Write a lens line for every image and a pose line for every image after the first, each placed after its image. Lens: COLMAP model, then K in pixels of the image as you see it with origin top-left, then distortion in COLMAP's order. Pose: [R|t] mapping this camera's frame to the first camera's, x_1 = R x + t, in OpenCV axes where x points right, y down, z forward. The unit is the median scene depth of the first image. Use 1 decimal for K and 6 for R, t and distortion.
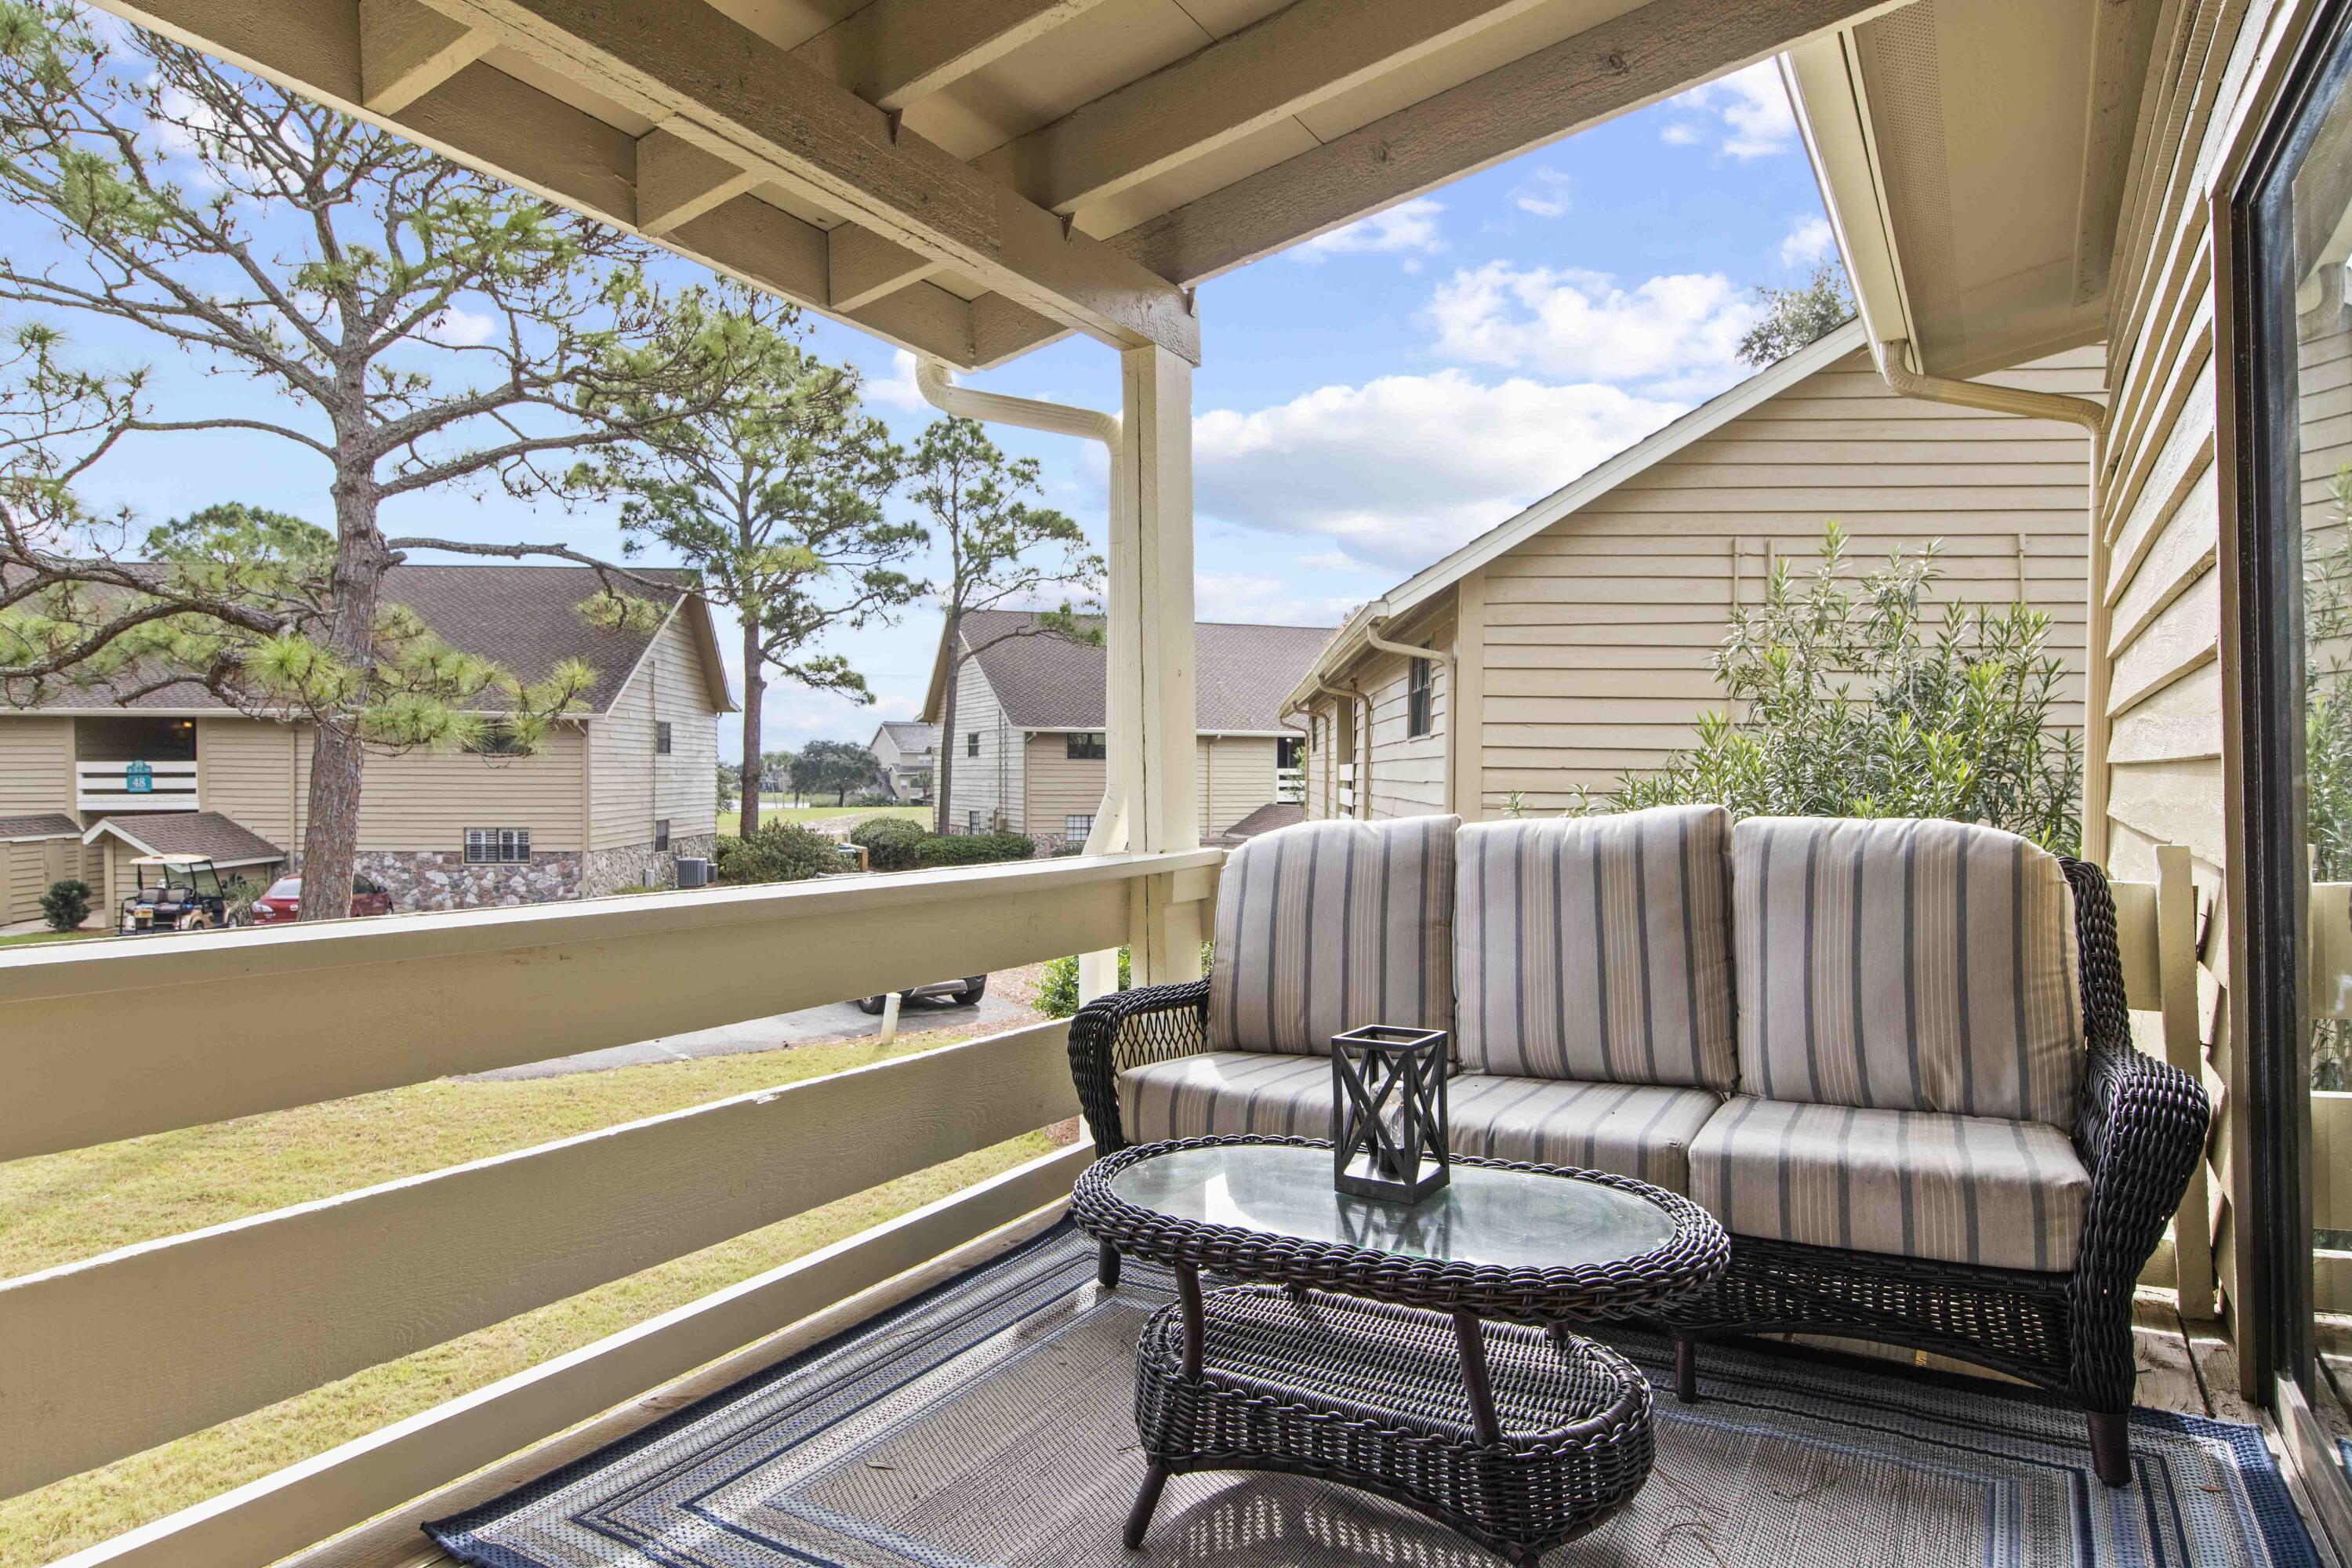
lens RADIAL K [[1345.3, 0, 1176.0], [0, 1345.3, 784.0], [0, 0, 1]] dist [-0.004583, -0.000857]
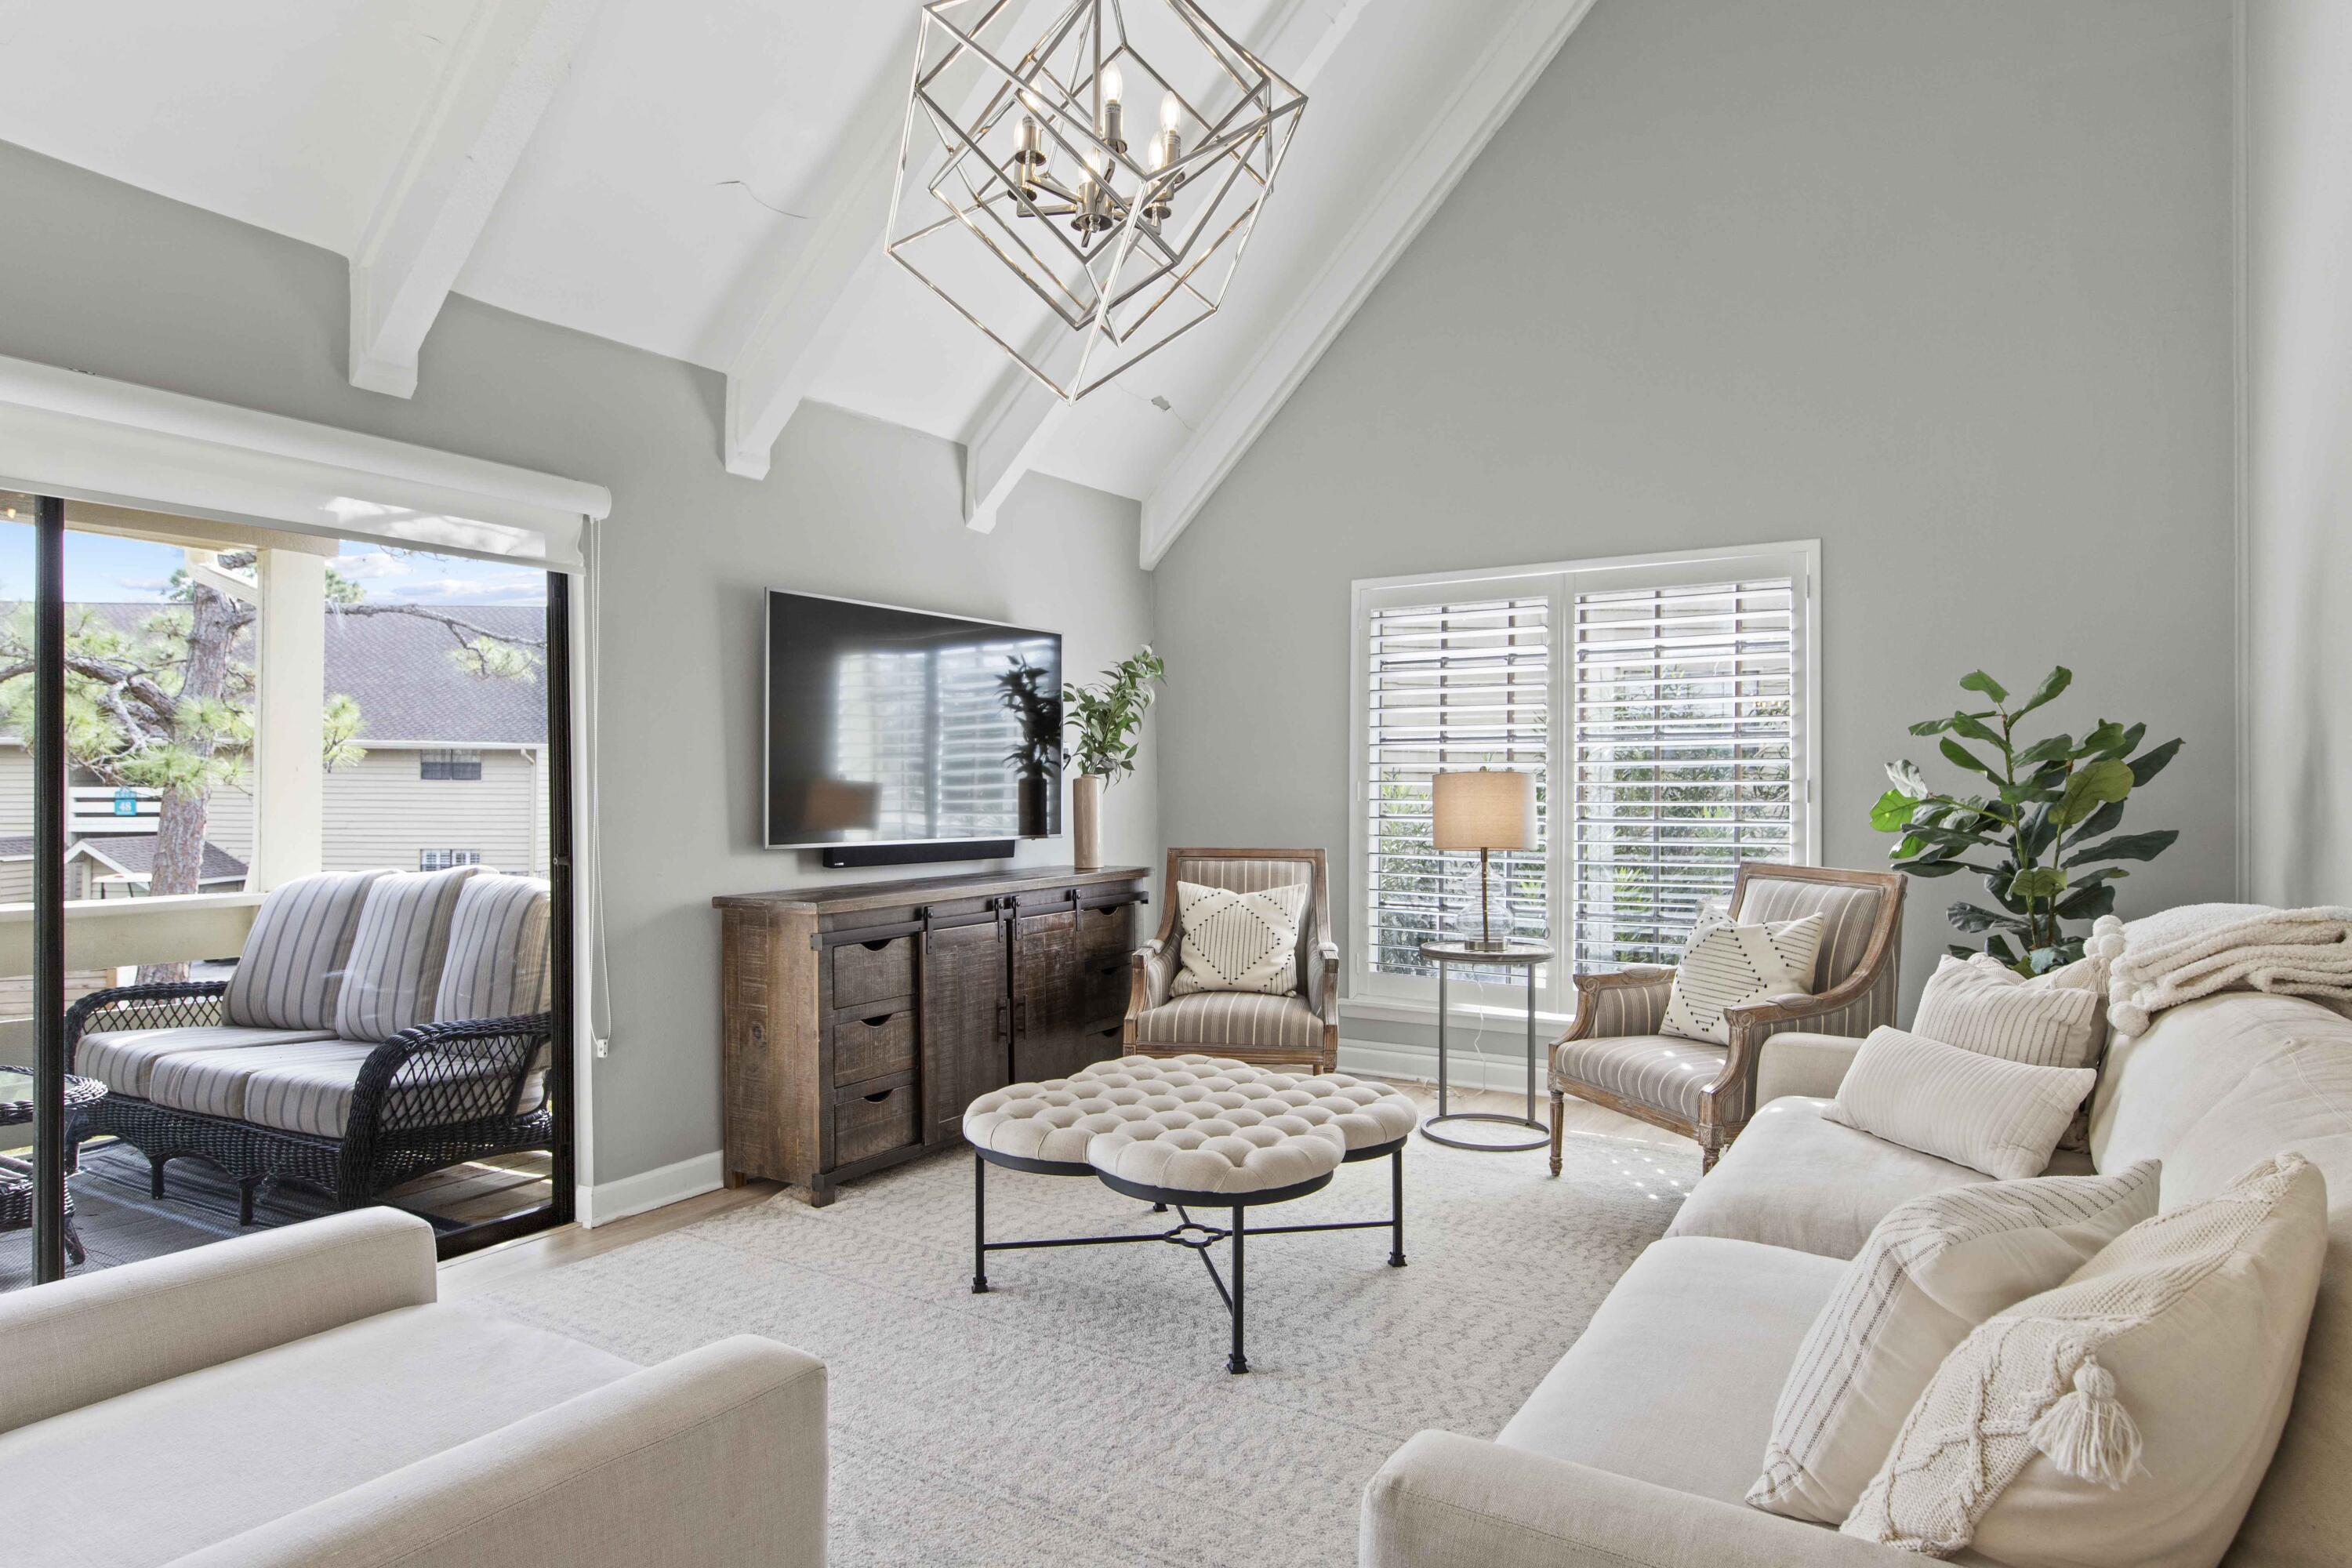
lens RADIAL K [[1345.3, 0, 1176.0], [0, 1345.3, 784.0], [0, 0, 1]] dist [-0.004583, -0.000857]
pose [[0.999040, 0.002096, -0.043764, 0.146175], [-0.002745, 0.999887, -0.014787, -0.006246], [0.043728, 0.014893, 0.998932, -0.062549]]
